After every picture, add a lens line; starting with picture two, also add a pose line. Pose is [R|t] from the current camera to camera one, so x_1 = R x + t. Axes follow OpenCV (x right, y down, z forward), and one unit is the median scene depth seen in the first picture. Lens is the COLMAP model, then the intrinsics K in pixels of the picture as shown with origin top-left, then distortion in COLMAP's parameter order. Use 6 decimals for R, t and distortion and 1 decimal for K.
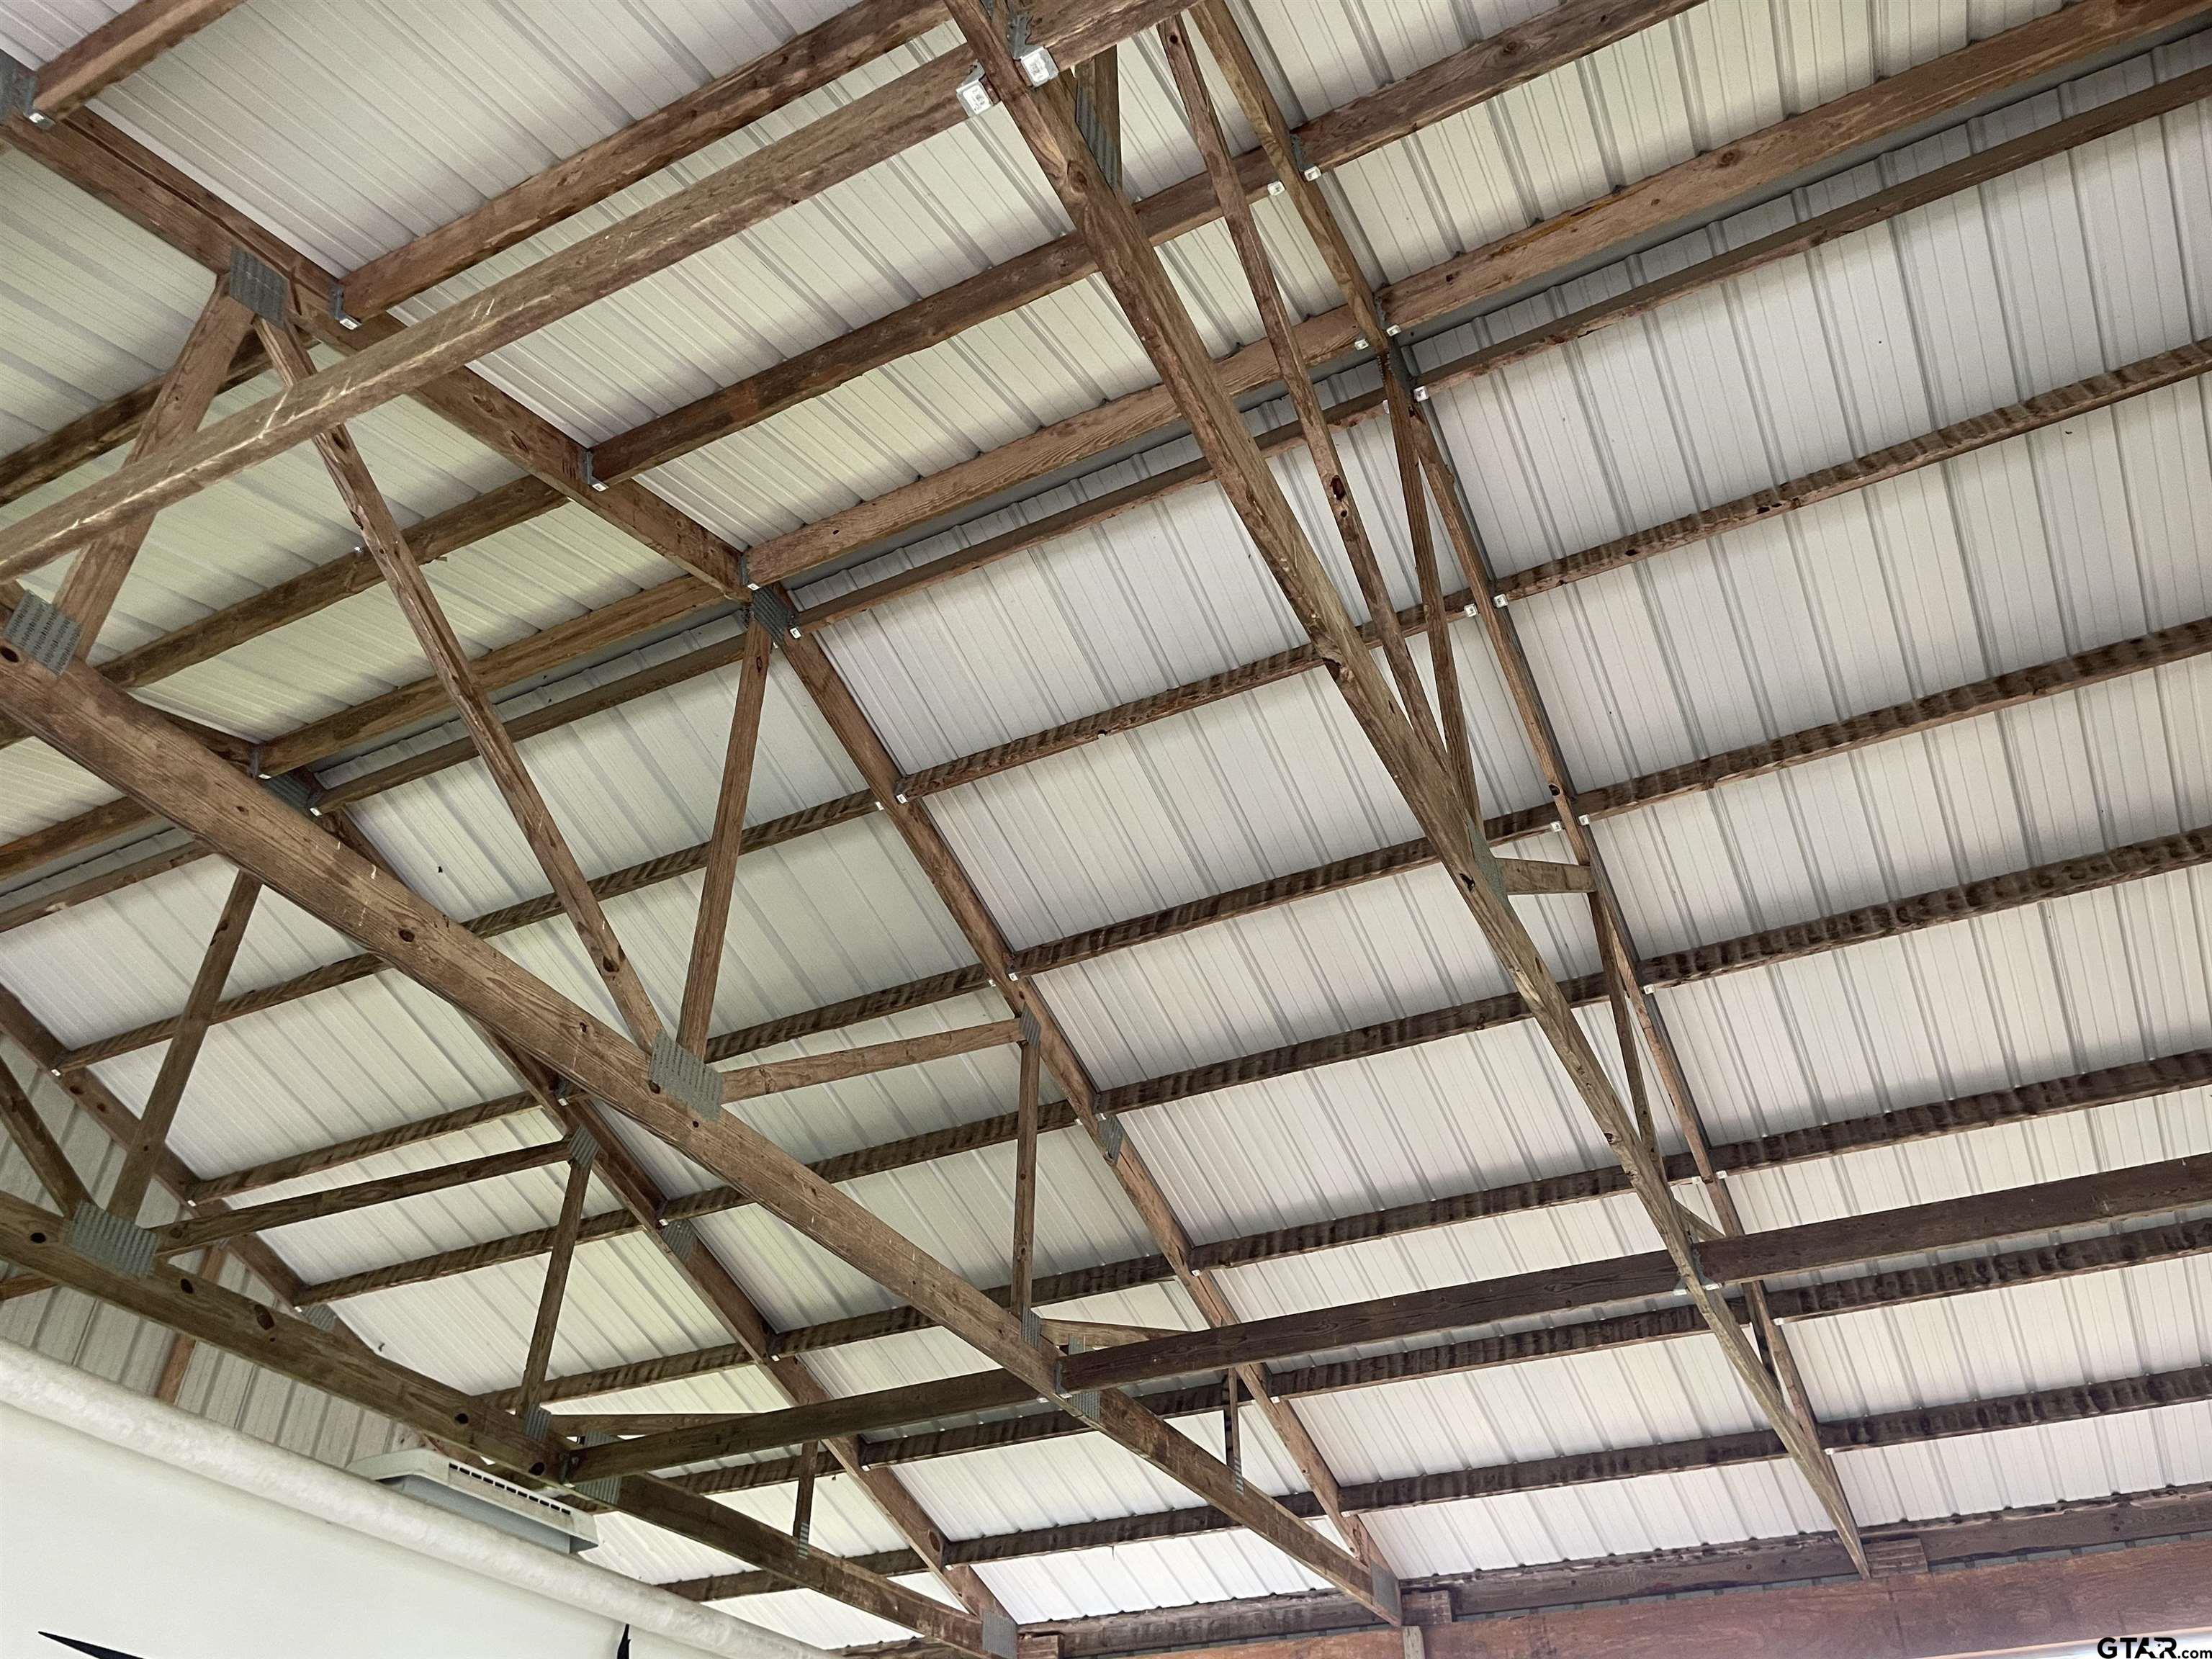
lens RADIAL K [[1665.7, 0, 1103.4], [0, 1665.7, 832.1], [0, 0, 1]] dist [0.042250, -0.002685]
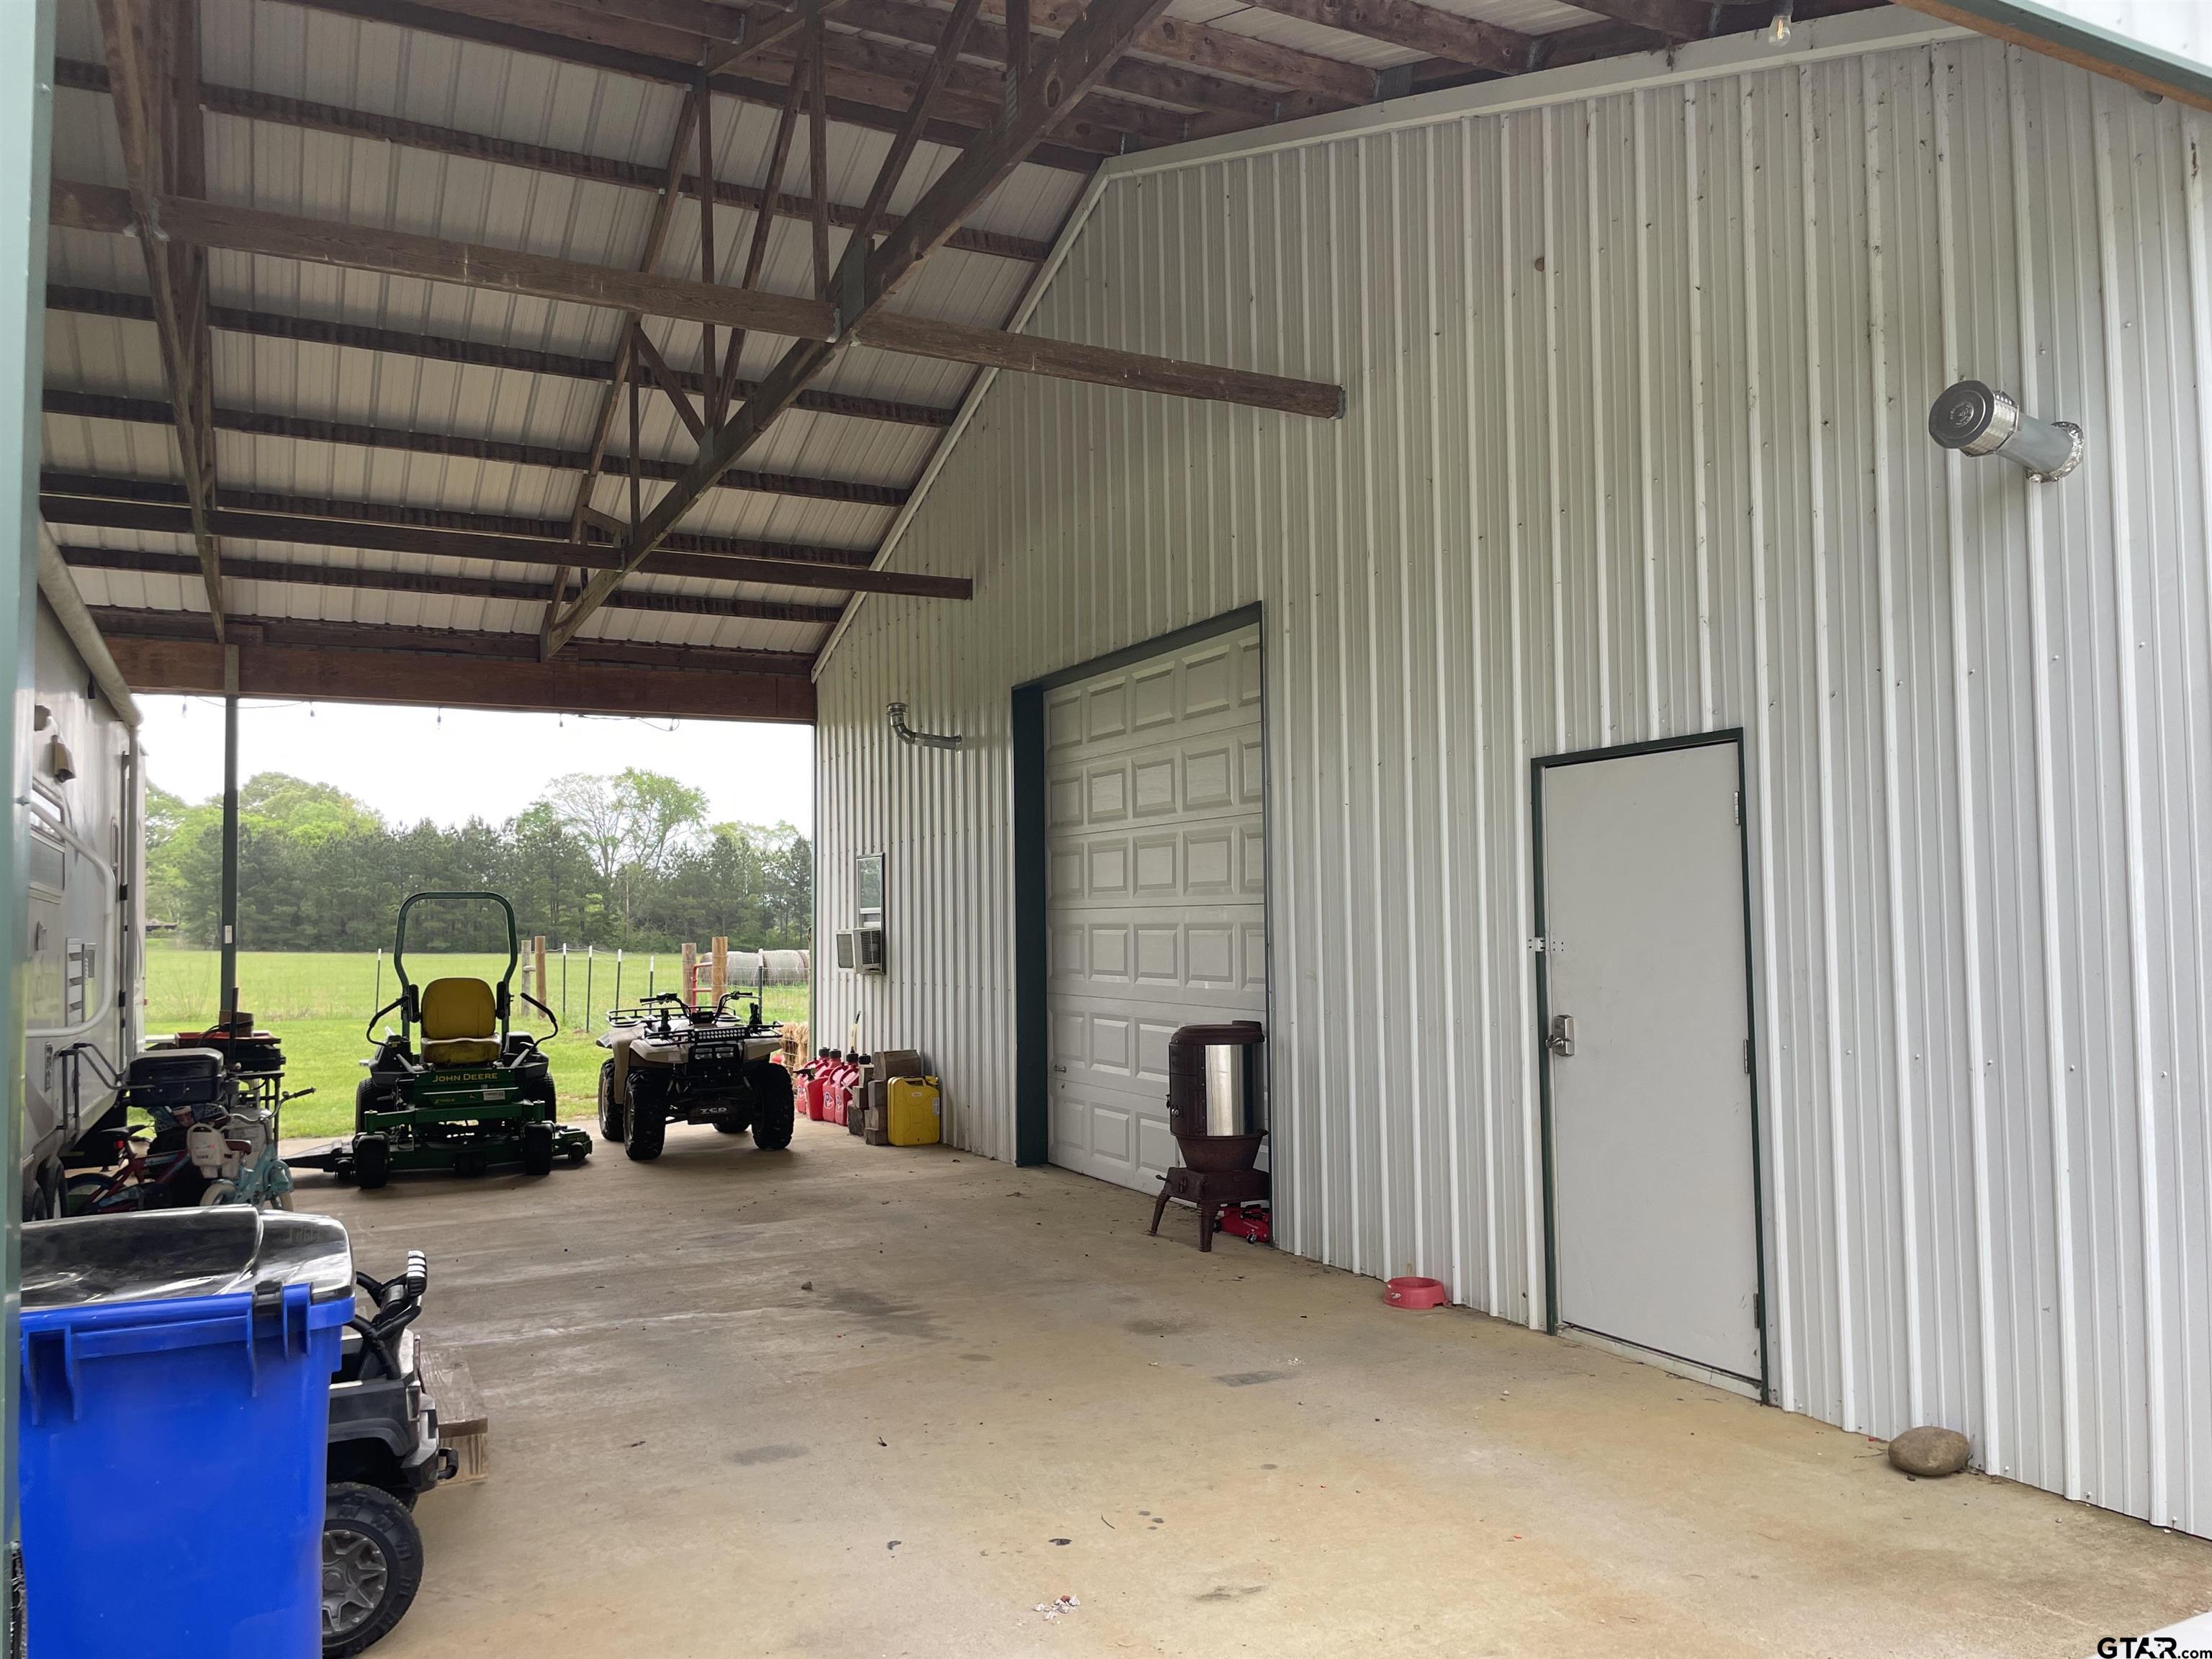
lens RADIAL K [[1665.7, 0, 1104.5], [0, 1665.7, 833.1], [0, 0, 1]] dist [0.042250, -0.002685]
pose [[0.594651, 0.033645, 0.803280, -0.551028], [-0.484928, 0.811934, 0.324974, -0.243423], [-0.641277, -0.582778, 0.499133, -0.317623]]
